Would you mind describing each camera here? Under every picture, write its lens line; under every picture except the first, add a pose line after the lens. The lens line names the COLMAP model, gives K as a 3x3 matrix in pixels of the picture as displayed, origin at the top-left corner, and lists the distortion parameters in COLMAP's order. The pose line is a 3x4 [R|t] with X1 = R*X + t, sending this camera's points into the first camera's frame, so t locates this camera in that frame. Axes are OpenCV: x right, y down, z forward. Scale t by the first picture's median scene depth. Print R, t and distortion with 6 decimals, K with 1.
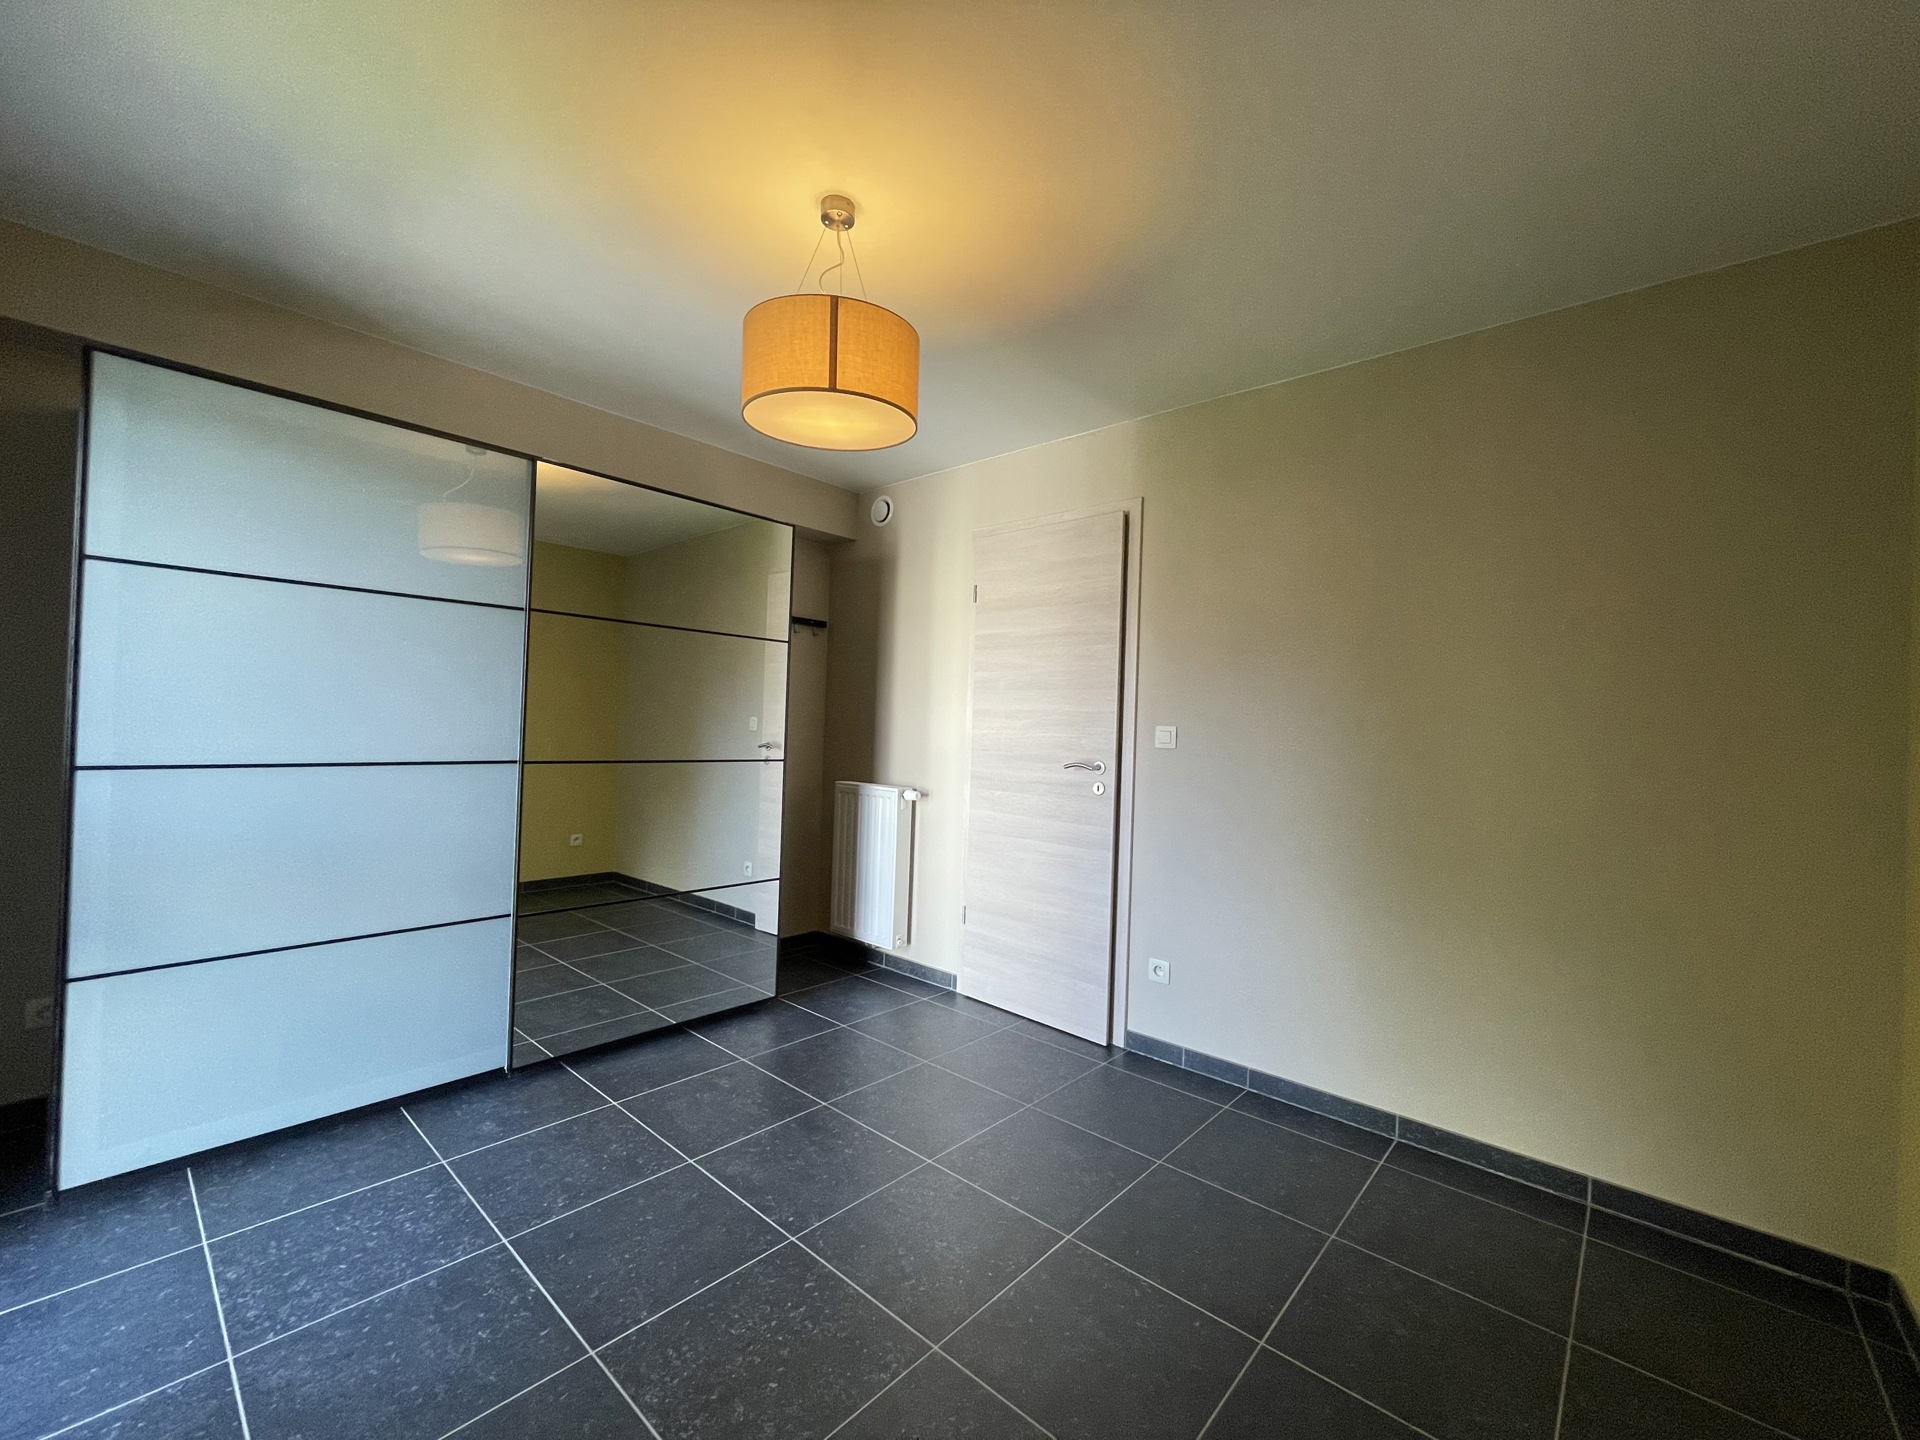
lens RADIAL K [[777.2, 0, 960.0], [0, 777.2, 720.0], [0, 0, 1]] dist [-0.001867, -0.000809]
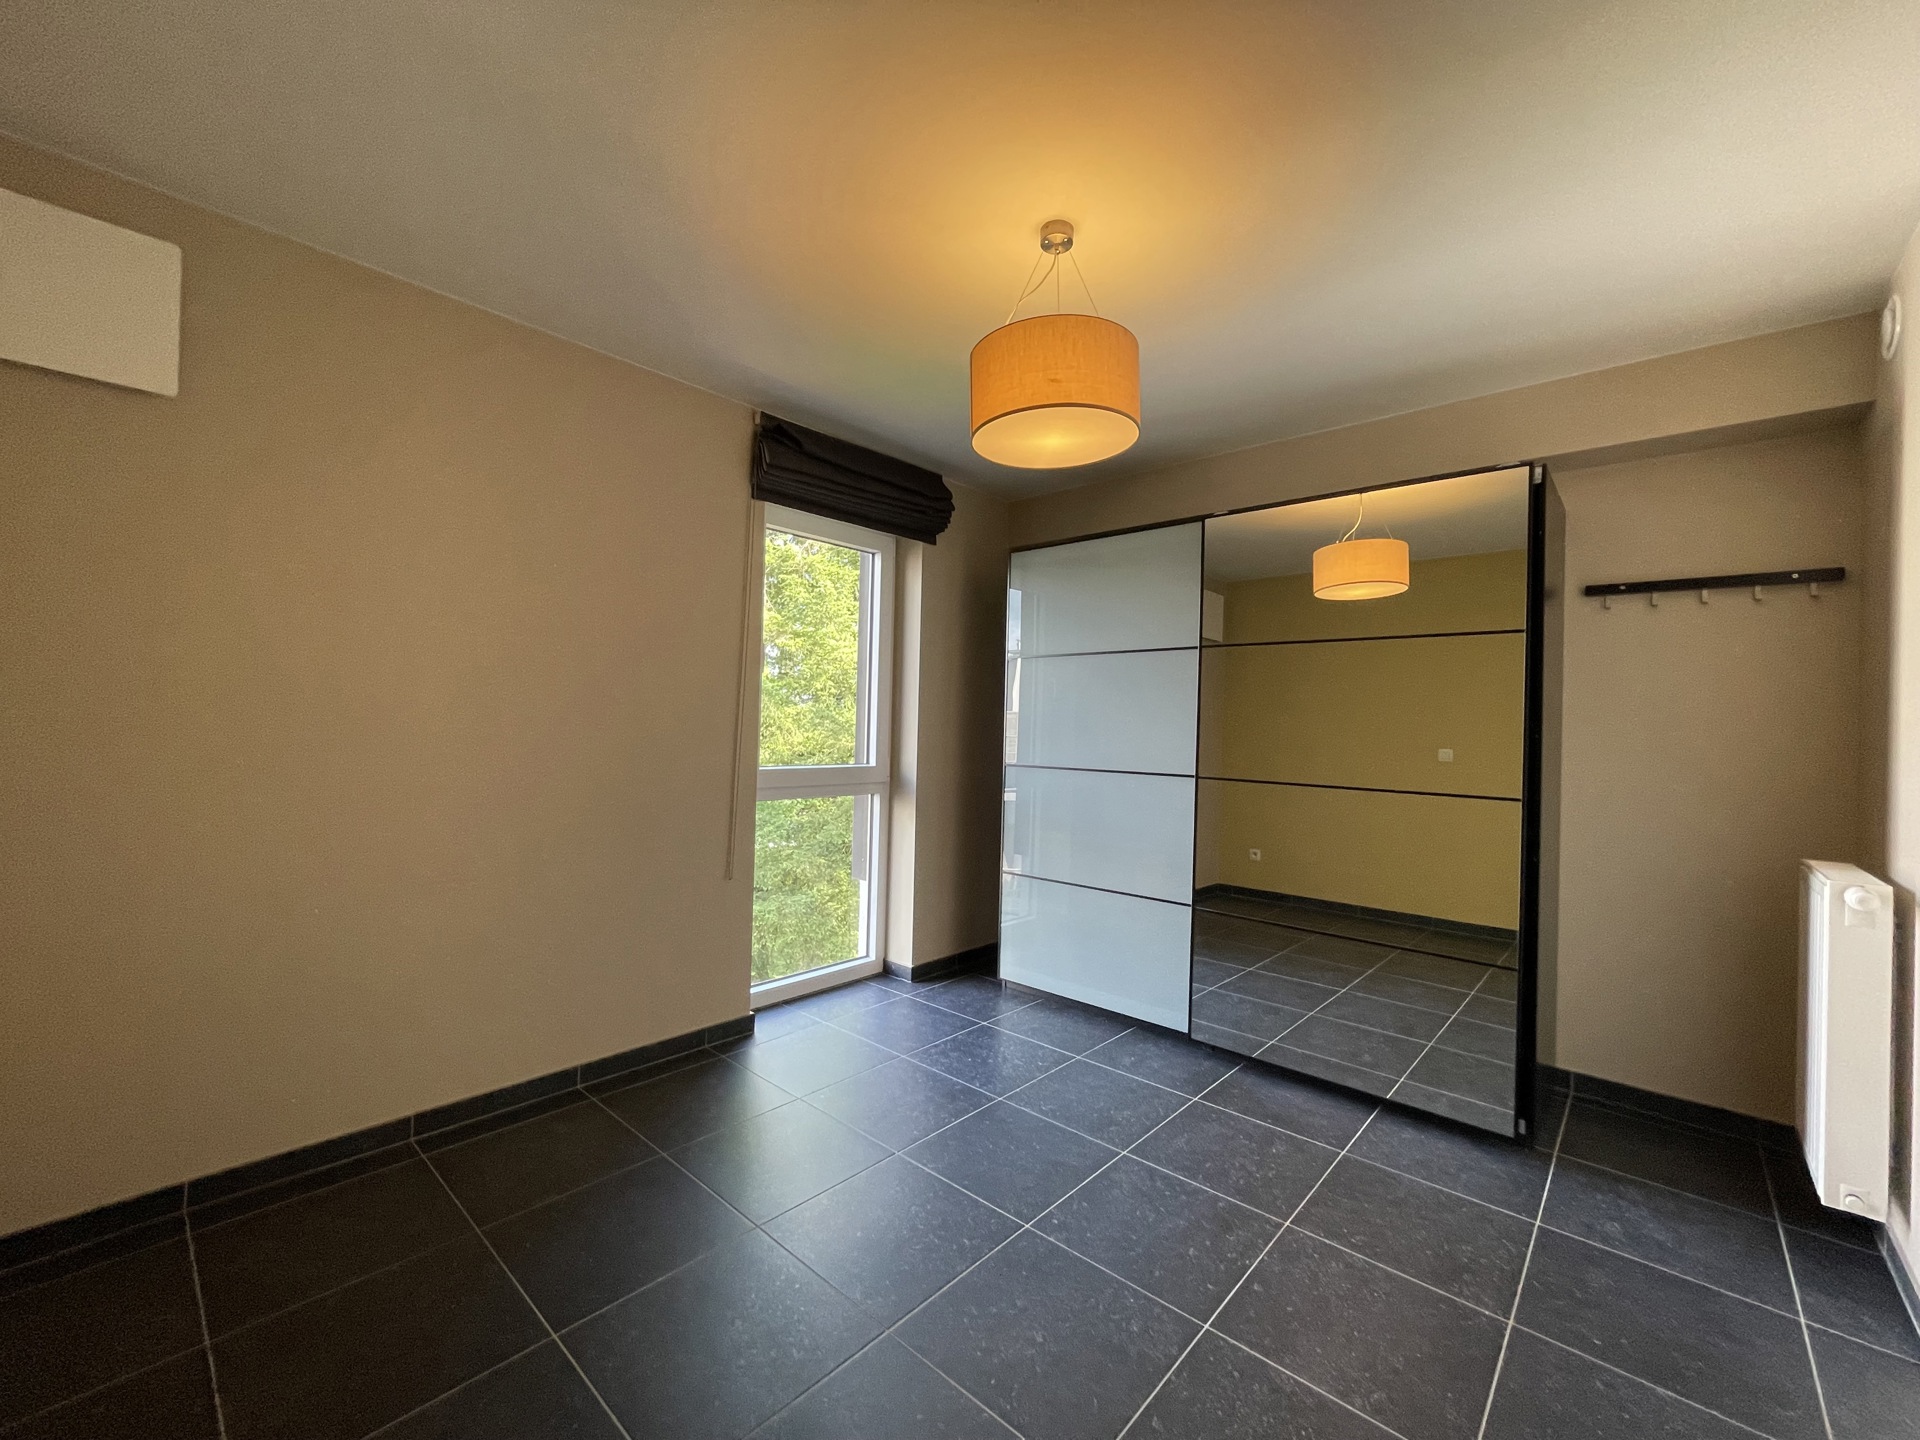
lens RADIAL K [[777.2, 0, 960.0], [0, 777.2, 720.0], [0, 0, 1]] dist [-0.001867, -0.000809]
pose [[-0.001006, -0.032990, -0.999455, 0.615622], [-0.015976, 0.999329, -0.032969, 0.011999], [0.999872, 0.015934, -0.001532, 0.643707]]
